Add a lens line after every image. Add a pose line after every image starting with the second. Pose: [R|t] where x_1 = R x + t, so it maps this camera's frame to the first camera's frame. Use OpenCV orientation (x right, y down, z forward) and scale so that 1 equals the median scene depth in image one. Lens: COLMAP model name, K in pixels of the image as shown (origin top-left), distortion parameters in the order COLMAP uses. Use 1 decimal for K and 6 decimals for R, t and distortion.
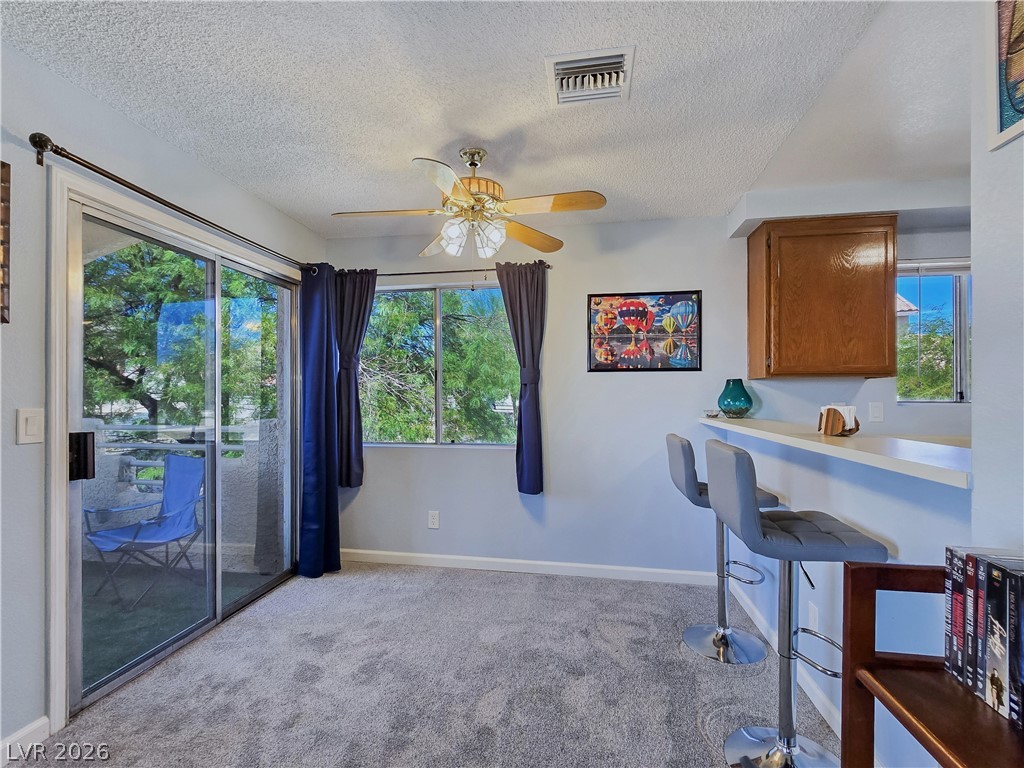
lens RADIAL K [[454.3, 0, 511.7], [0, 454.3, 391.4], [0, 0, 1]] dist [-0.001623, -0.000270]
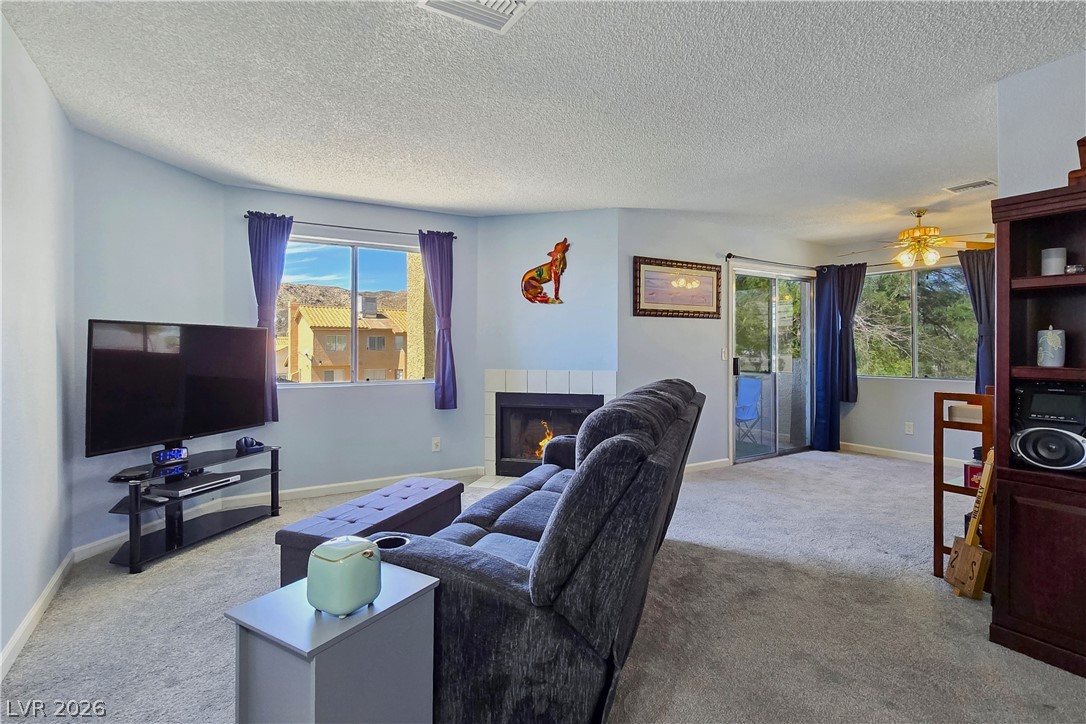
lens RADIAL K [[549.3, 0, 532.2], [0, 549.3, 347.4], [0, 0, 1]] dist [-0.000968, -0.000797]
pose [[0.641714, -0.000316, -0.766944, 0.444945], [0.006020, 0.999971, 0.004625, 0.004863], [0.766921, -0.007585, 0.641697, -1.178205]]
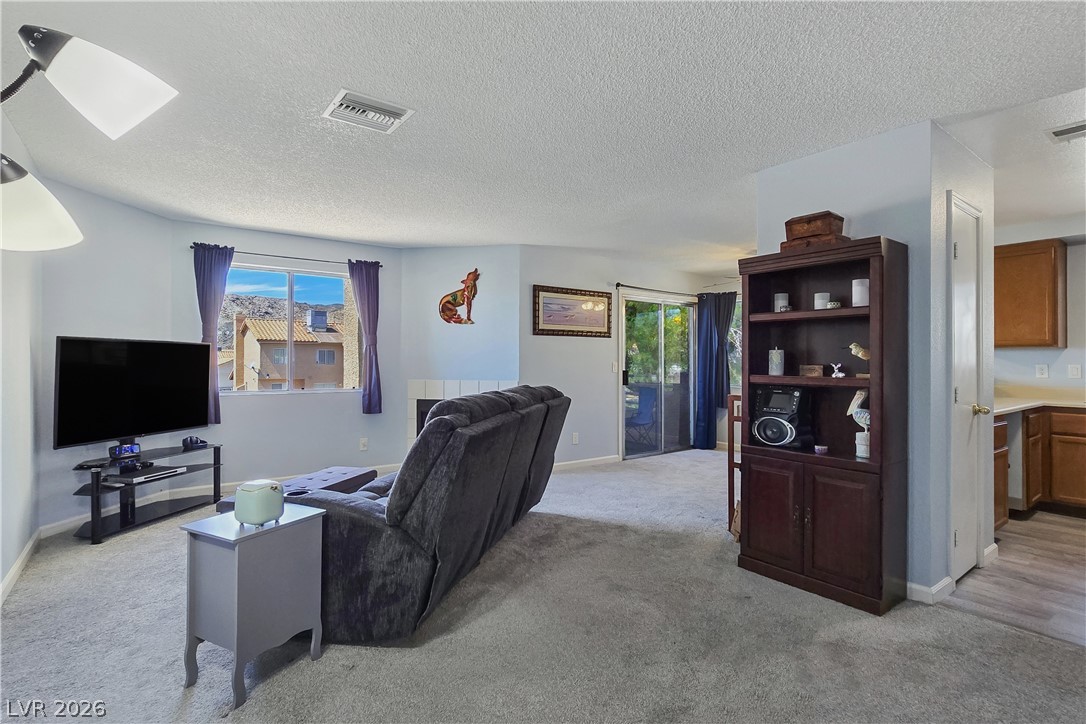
lens RADIAL K [[552.1, 0, 543.0], [0, 552.1, 362.0], [0, 0, 1]] dist [-0.001105, -0.000141]
pose [[0.708891, 0.002880, -0.705312, 0.805256], [0.001790, 0.999981, 0.005882, 0.005469], [0.705316, -0.005432, 0.708873, -1.266067]]
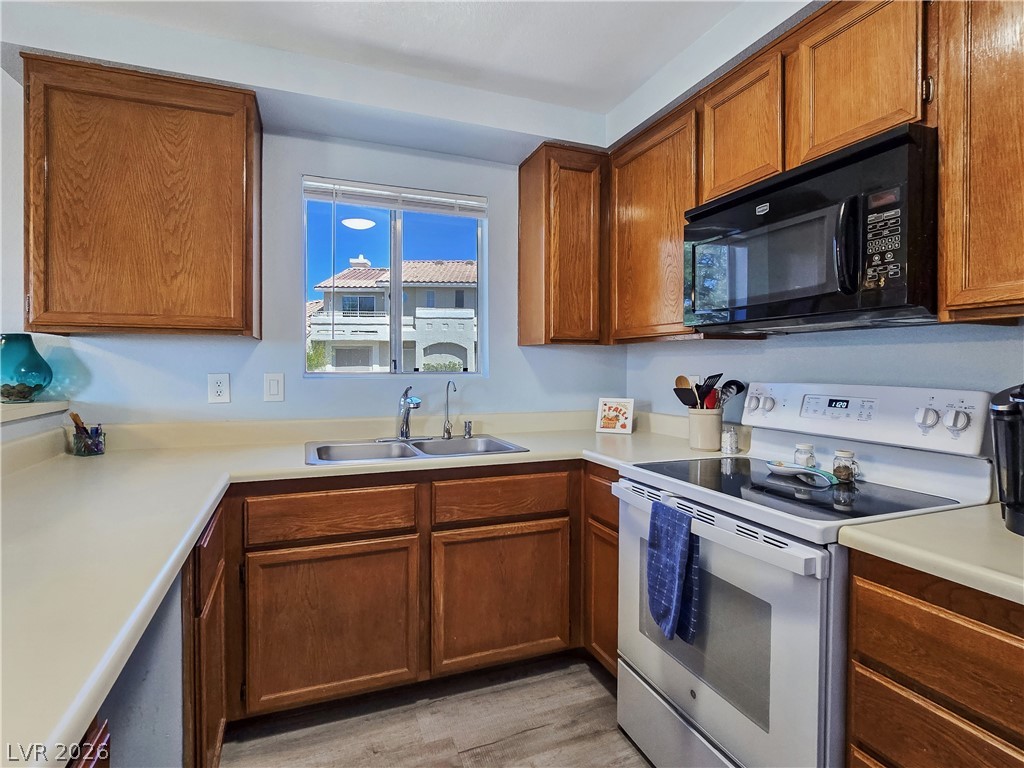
lens RADIAL K [[493.5, 0, 511.2], [0, 493.5, 369.4], [0, 0, 1]] dist [-0.000667, -0.000144]
pose [[0.872436, 0.000000, 0.488729, 0.718716], [-0.005877, 0.999928, 0.010492, 0.006984], [-0.488694, -0.012026, 0.872373, 0.148643]]
